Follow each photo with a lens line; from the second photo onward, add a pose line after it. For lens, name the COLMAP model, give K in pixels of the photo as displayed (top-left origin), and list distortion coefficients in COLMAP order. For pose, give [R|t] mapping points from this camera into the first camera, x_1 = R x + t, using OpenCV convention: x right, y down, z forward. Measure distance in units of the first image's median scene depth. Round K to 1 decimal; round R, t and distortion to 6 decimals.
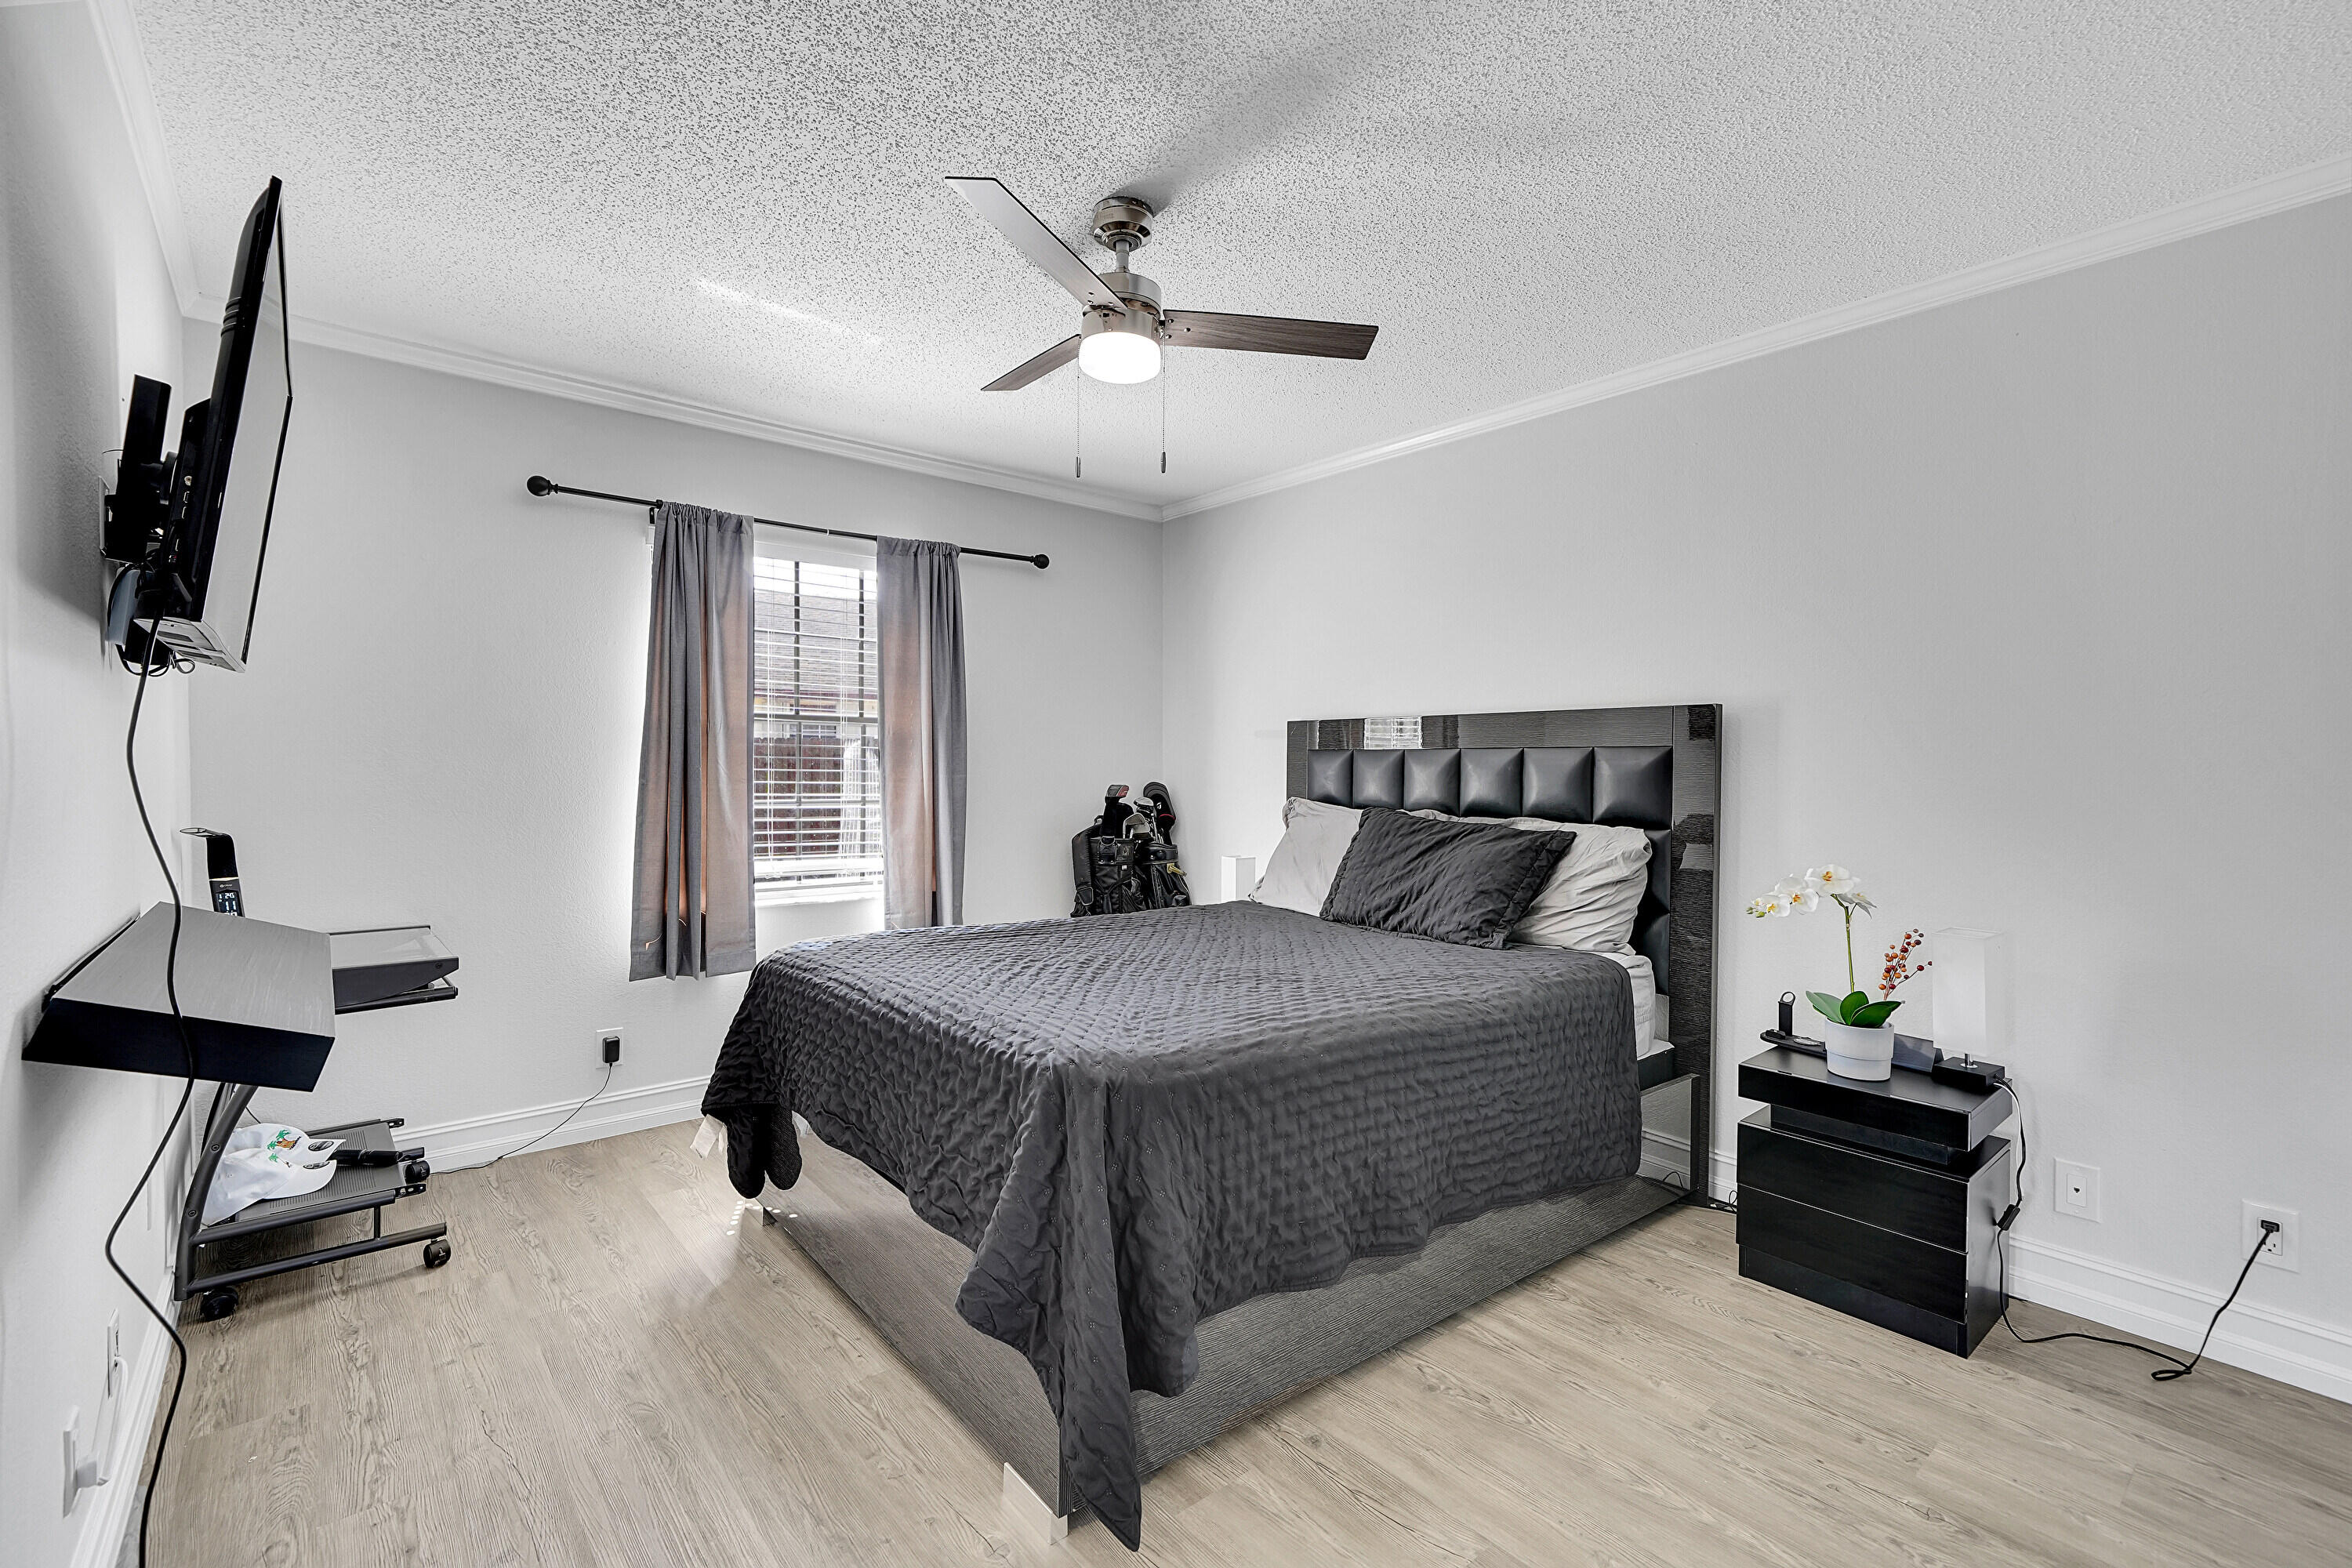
lens RADIAL K [[1045.3, 0, 1171.6], [0, 1045.3, 784.2], [0, 0, 1]] dist [0.016102, 0.000090]
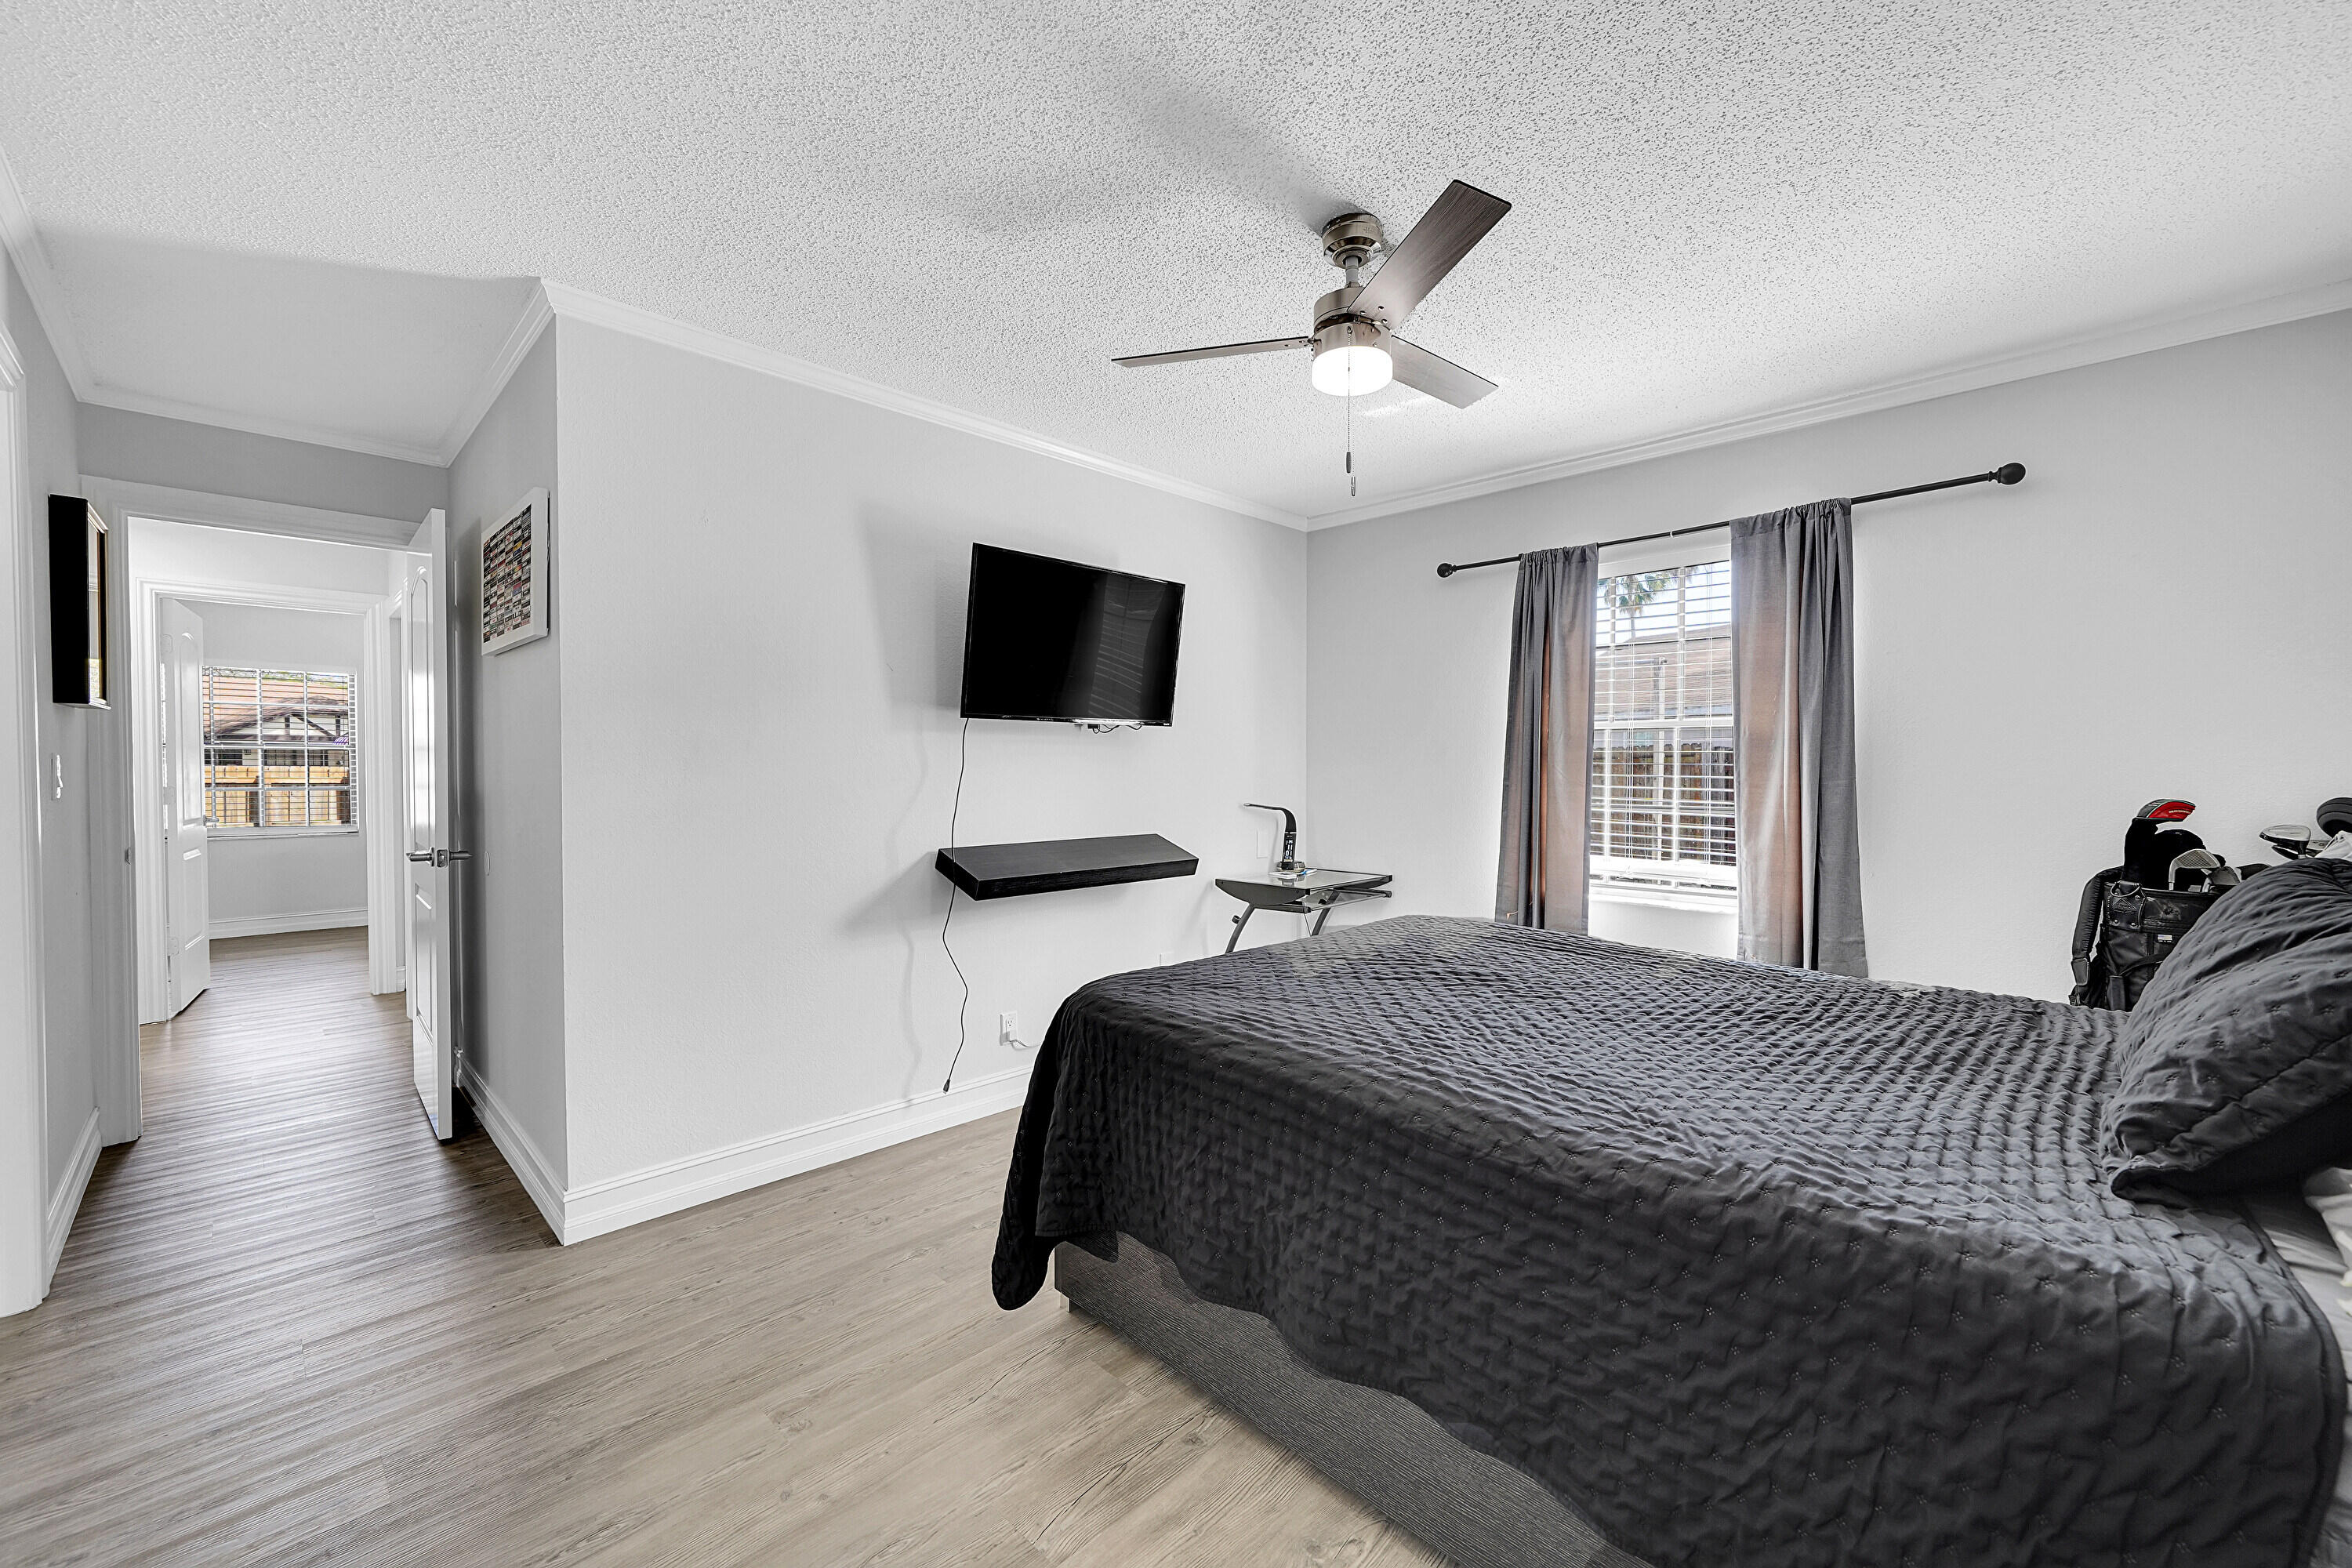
lens RADIAL K [[953.7, 0, 1176.0], [0, 953.7, 784.0], [0, 0, 1]] dist [0.000487, 0.000095]
pose [[0.087946, 0.008861, -0.996086, 0.554700], [-0.017223, 0.999824, 0.007373, -0.003671], [0.995976, 0.016507, 0.088083, 0.479824]]
